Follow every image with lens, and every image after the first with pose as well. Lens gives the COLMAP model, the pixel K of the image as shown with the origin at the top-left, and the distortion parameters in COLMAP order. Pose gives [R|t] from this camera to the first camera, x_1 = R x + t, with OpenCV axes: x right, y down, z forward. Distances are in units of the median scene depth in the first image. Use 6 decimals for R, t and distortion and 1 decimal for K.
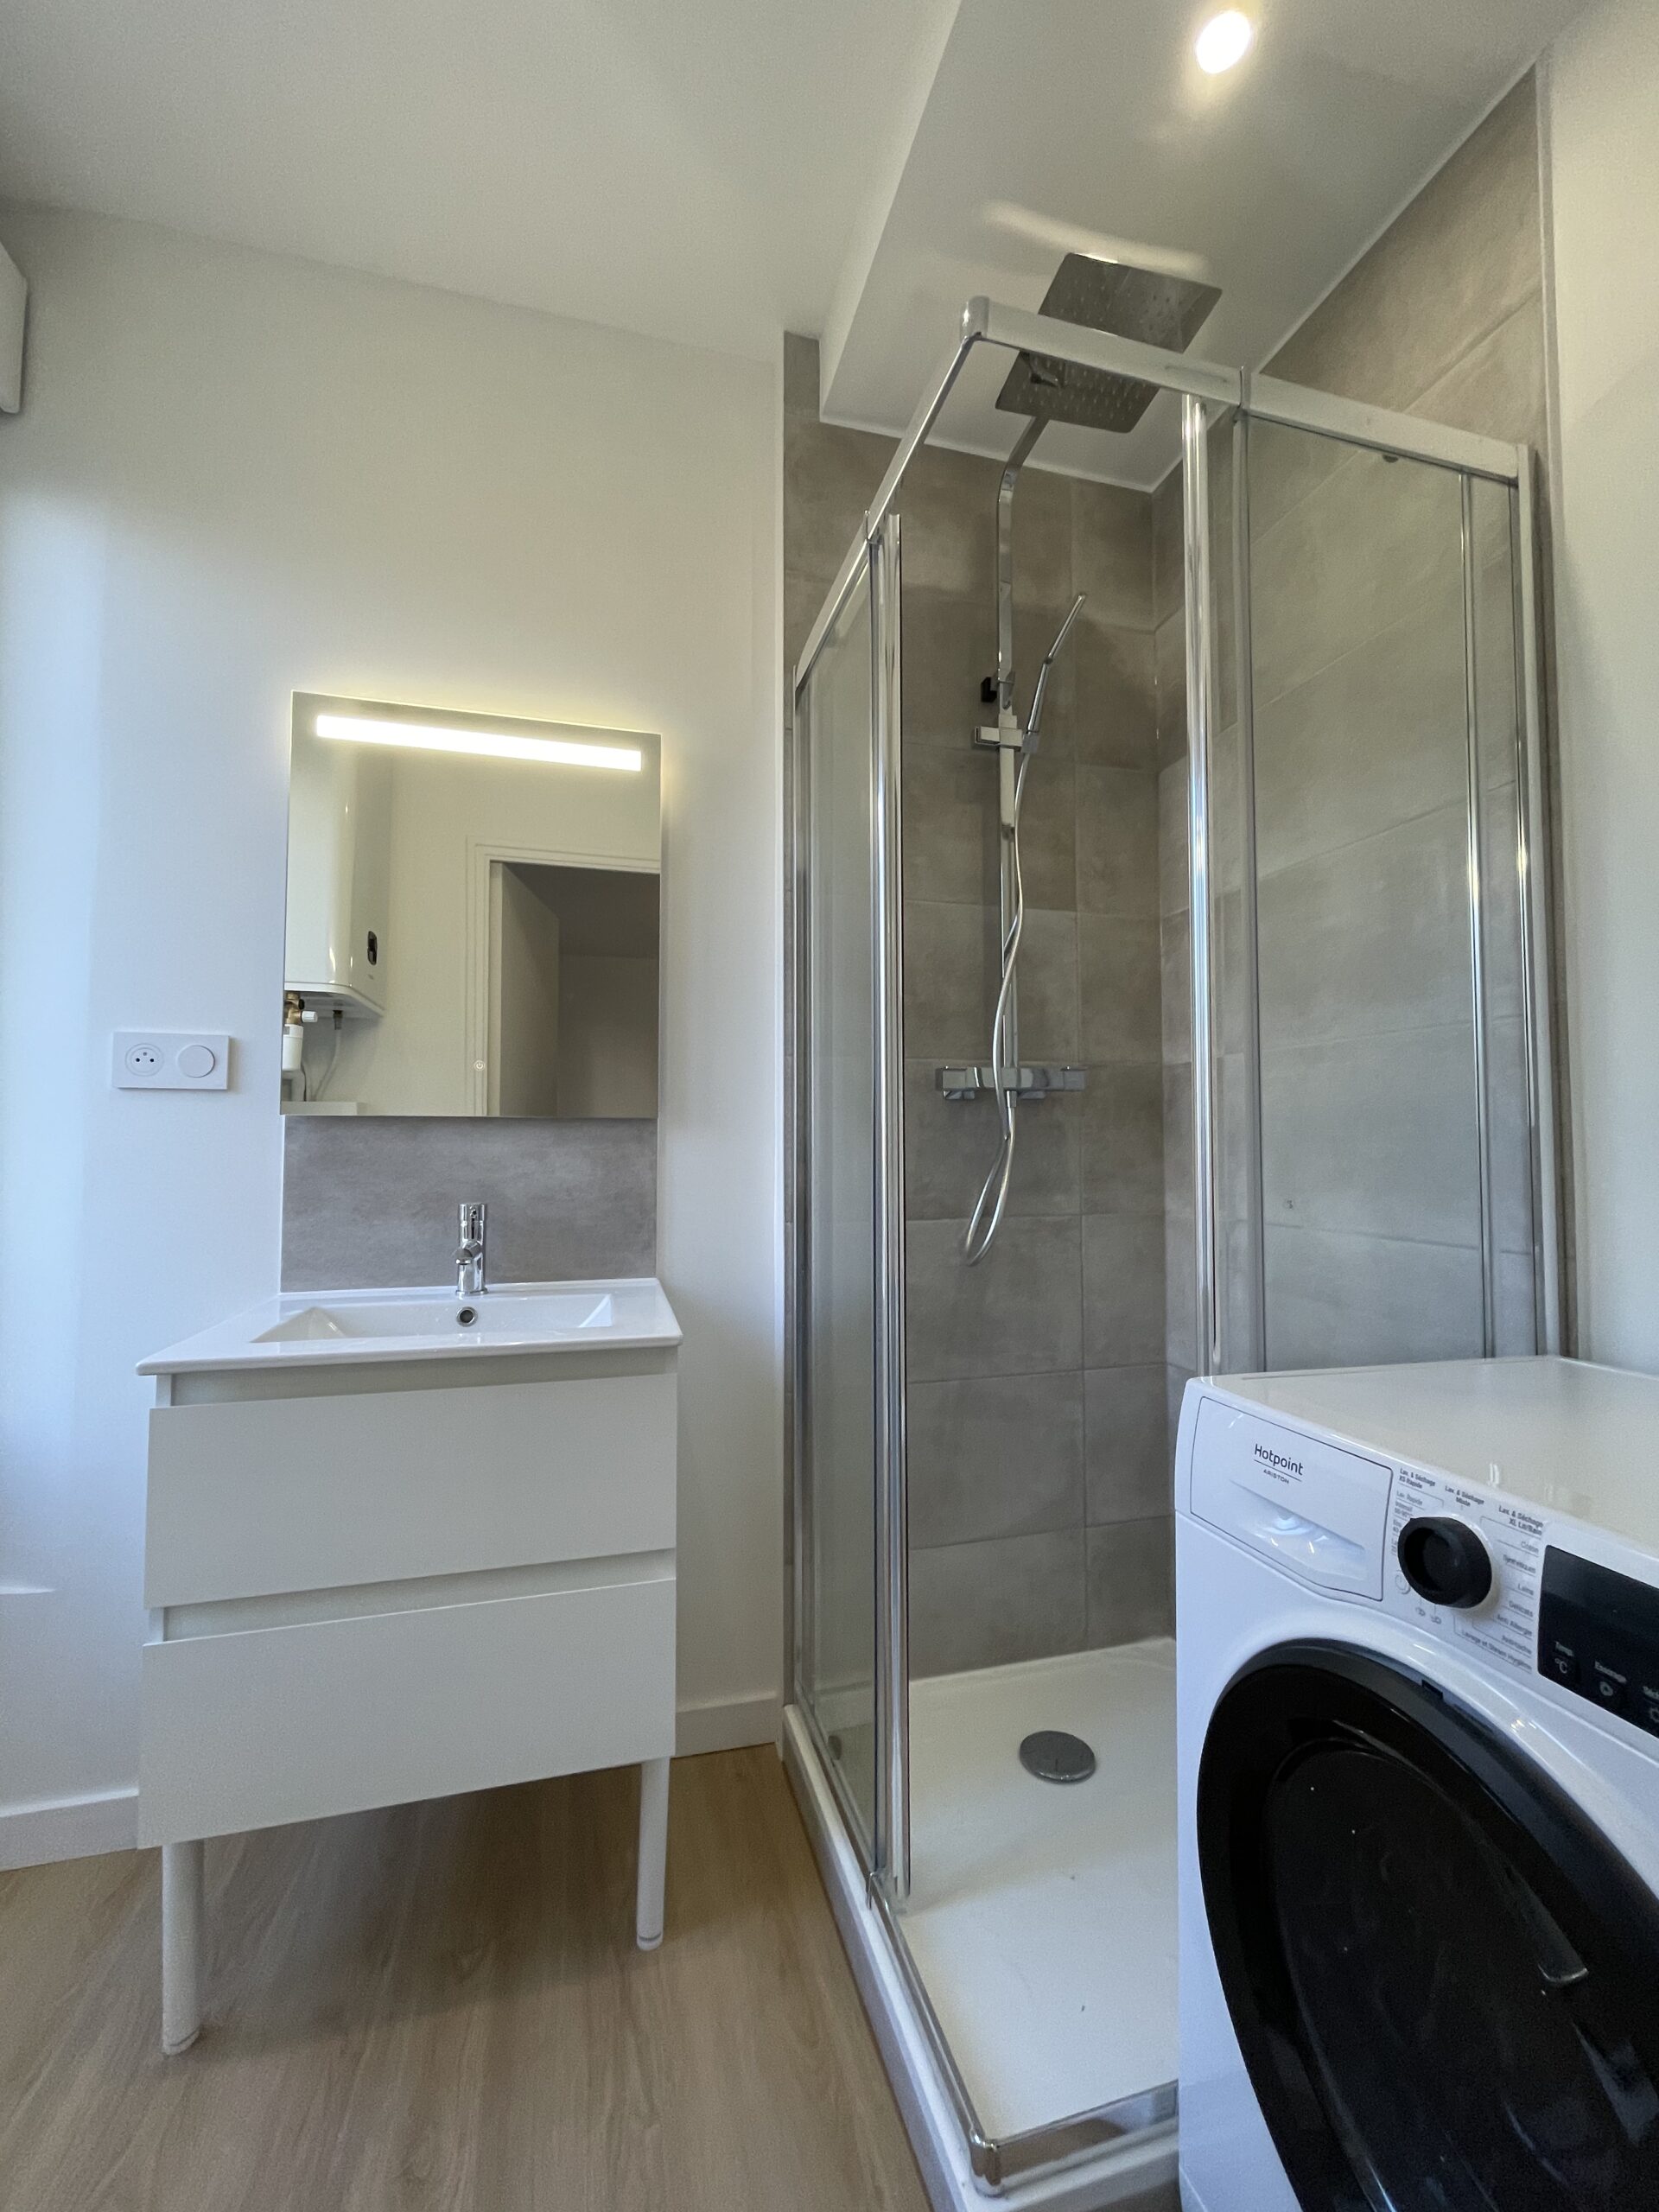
lens RADIAL K [[901.3, 0, 829.9], [0, 901.3, 1110.7], [0, 0, 1]] dist [-0.002916, 0.002010]
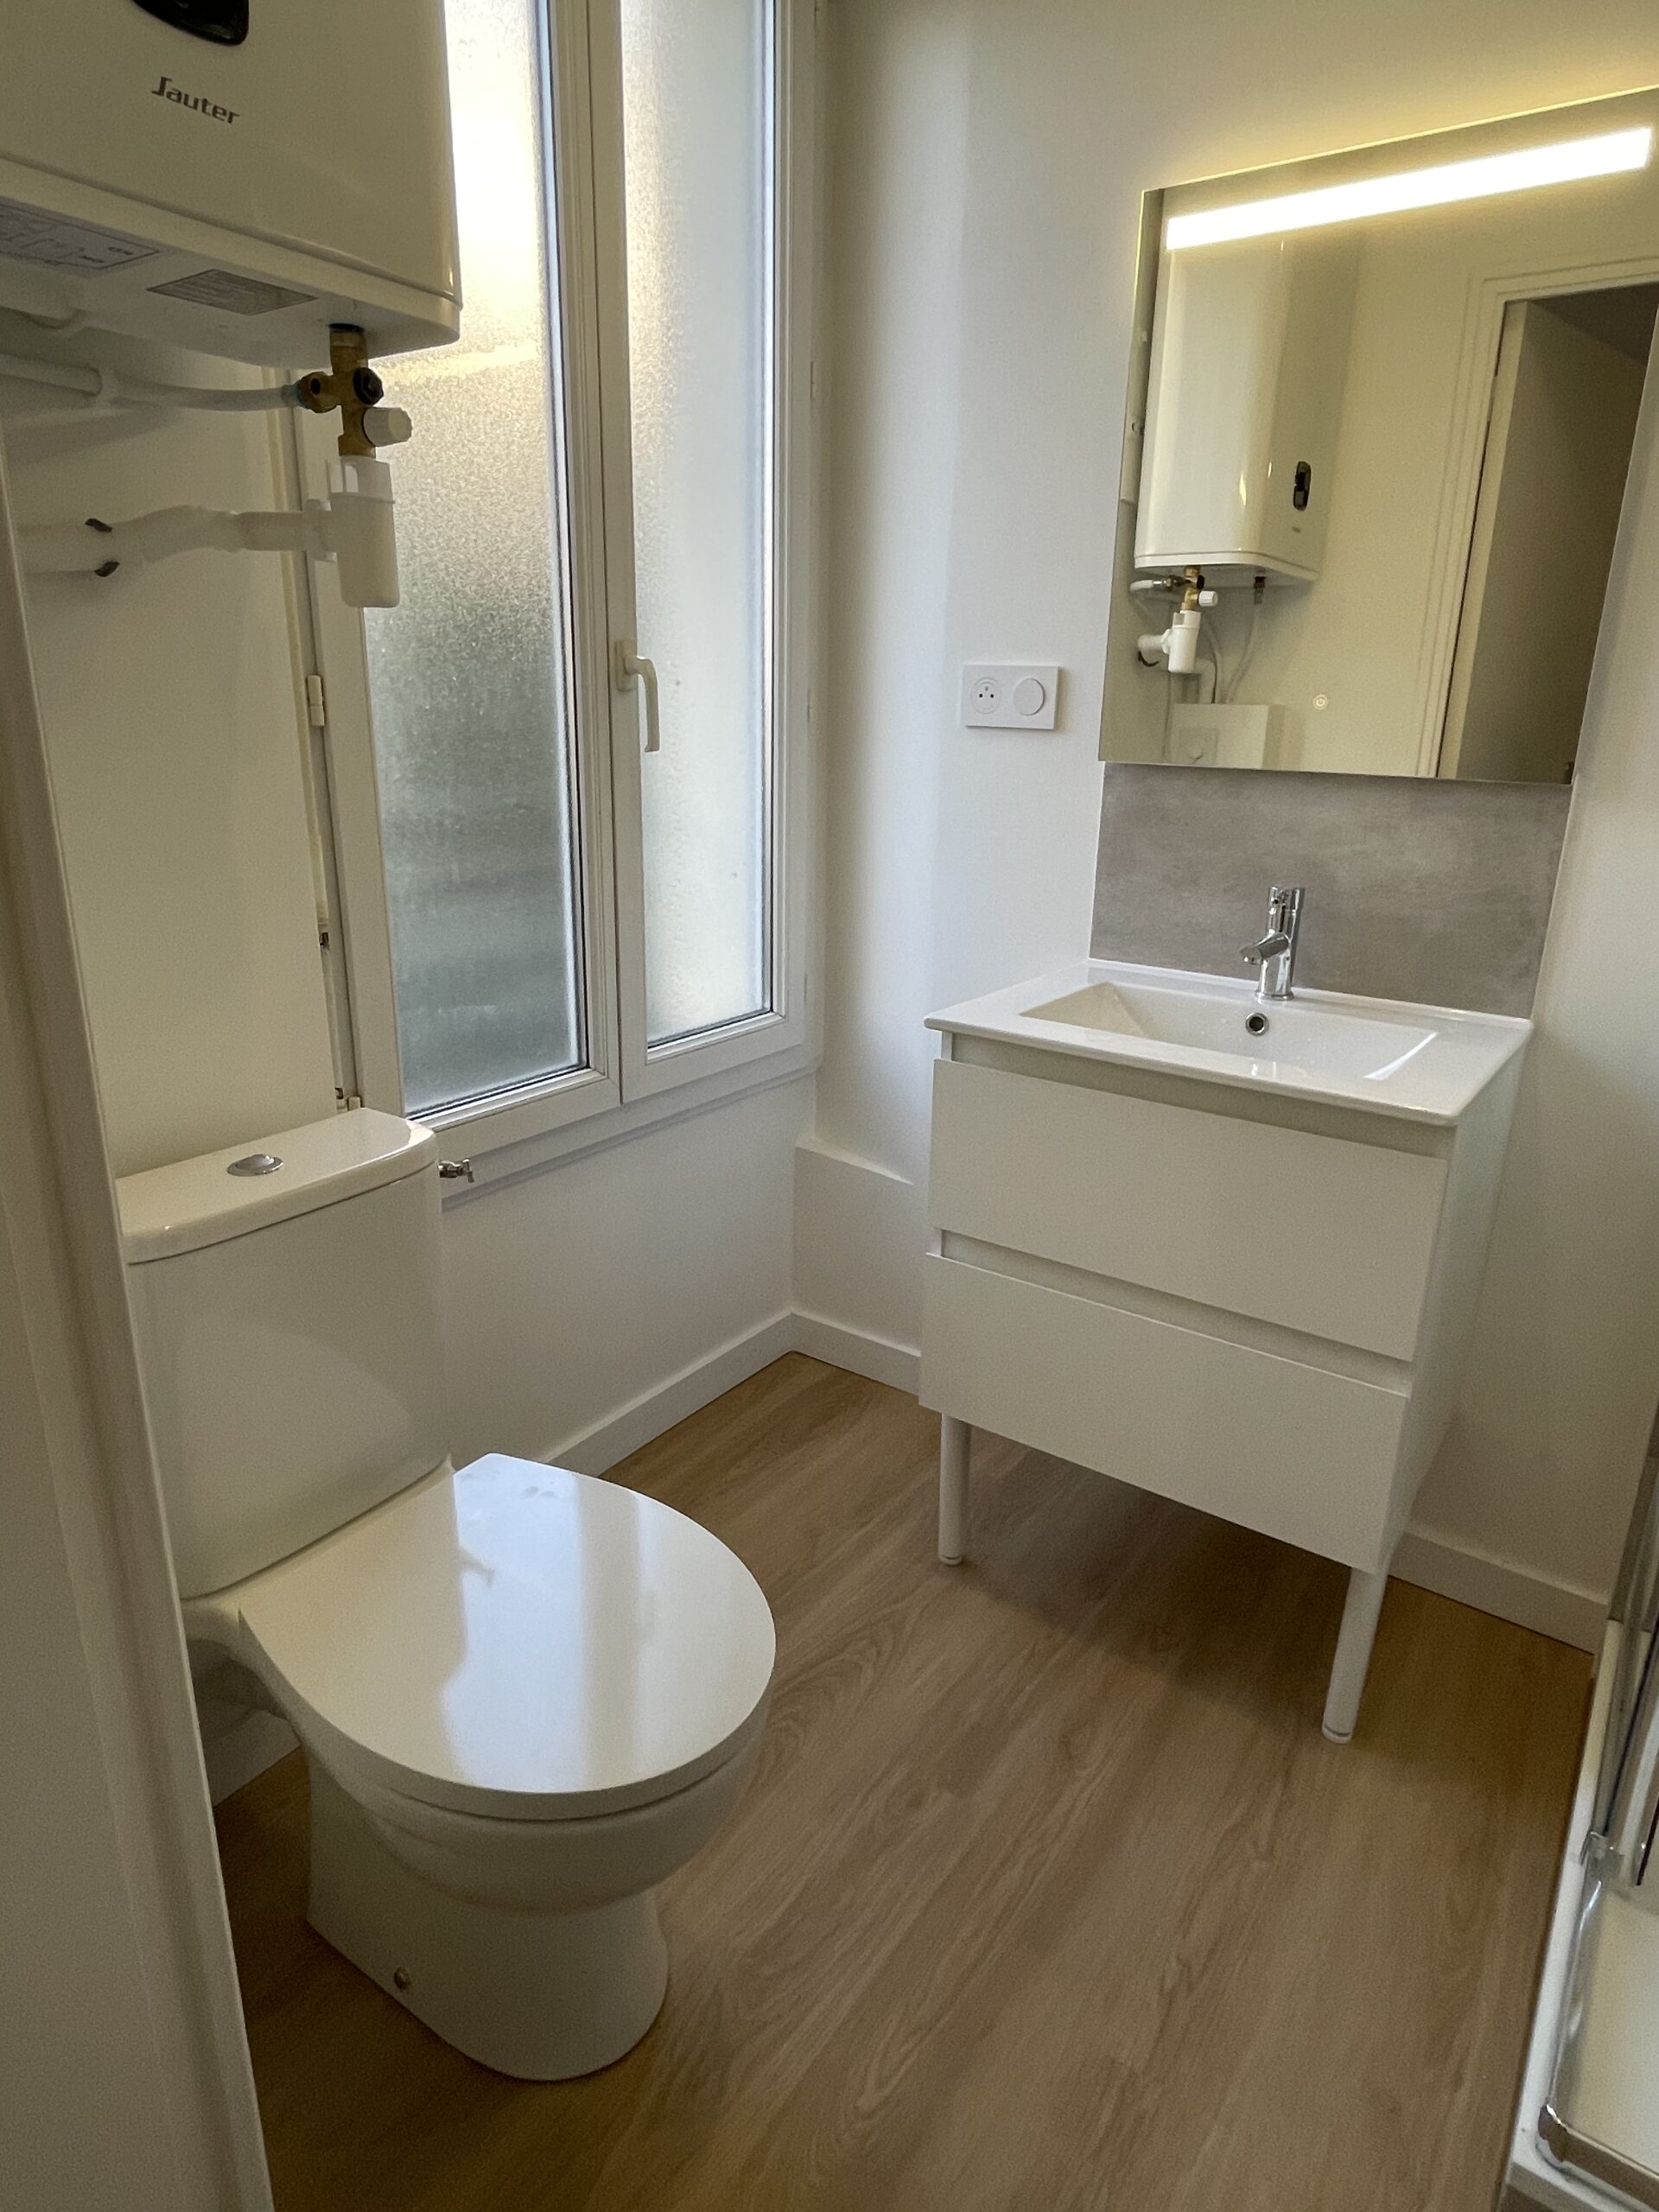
lens RADIAL K [[1291.0, 0, 832.0], [0, 1291.0, 1101.5], [0, 0, 1]] dist [0.004246, 0.002450]
pose [[0.634312, 0.242930, -0.733916, 0.235452], [0.011217, 0.946352, 0.322942, -0.091808], [0.772996, -0.213078, 0.597558, -0.030207]]
